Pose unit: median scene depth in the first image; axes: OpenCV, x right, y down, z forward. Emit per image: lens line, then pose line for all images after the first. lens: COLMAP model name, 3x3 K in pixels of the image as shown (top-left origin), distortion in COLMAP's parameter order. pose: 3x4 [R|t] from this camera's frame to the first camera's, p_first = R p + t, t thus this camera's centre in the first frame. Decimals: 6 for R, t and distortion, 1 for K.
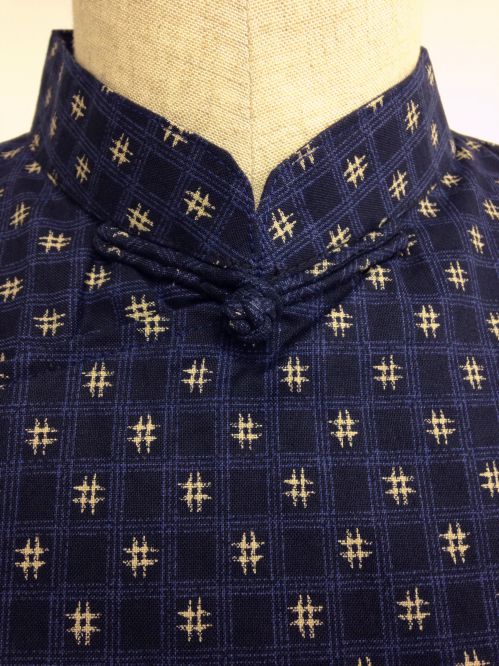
lens RADIAL K [[643.3, 0, 249.5], [0, 643.3, 333.0], [0, 0, 1]] dist [0.215973, -0.427964]
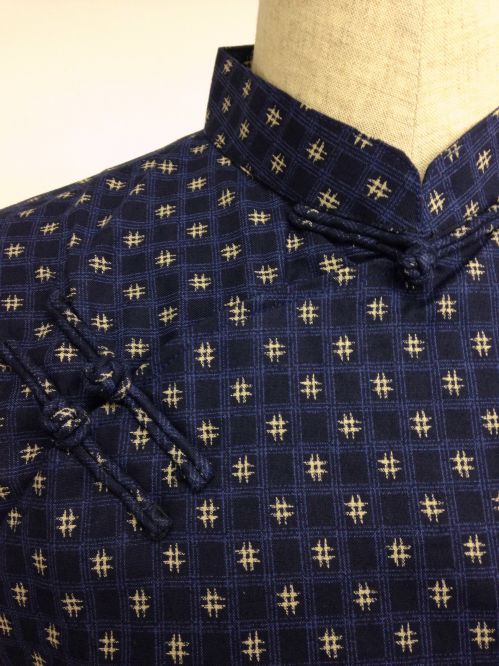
lens RADIAL K [[638.3, 0, 249.5], [0, 638.3, 333.0], [0, 0, 1]] dist [0.224609, -0.396886]
pose [[0.999929, -0.011917, 0.000651, -0.364164], [0.011869, 0.998667, 0.050240, 0.043640], [-0.001249, -0.050229, 0.998737, -0.439251]]
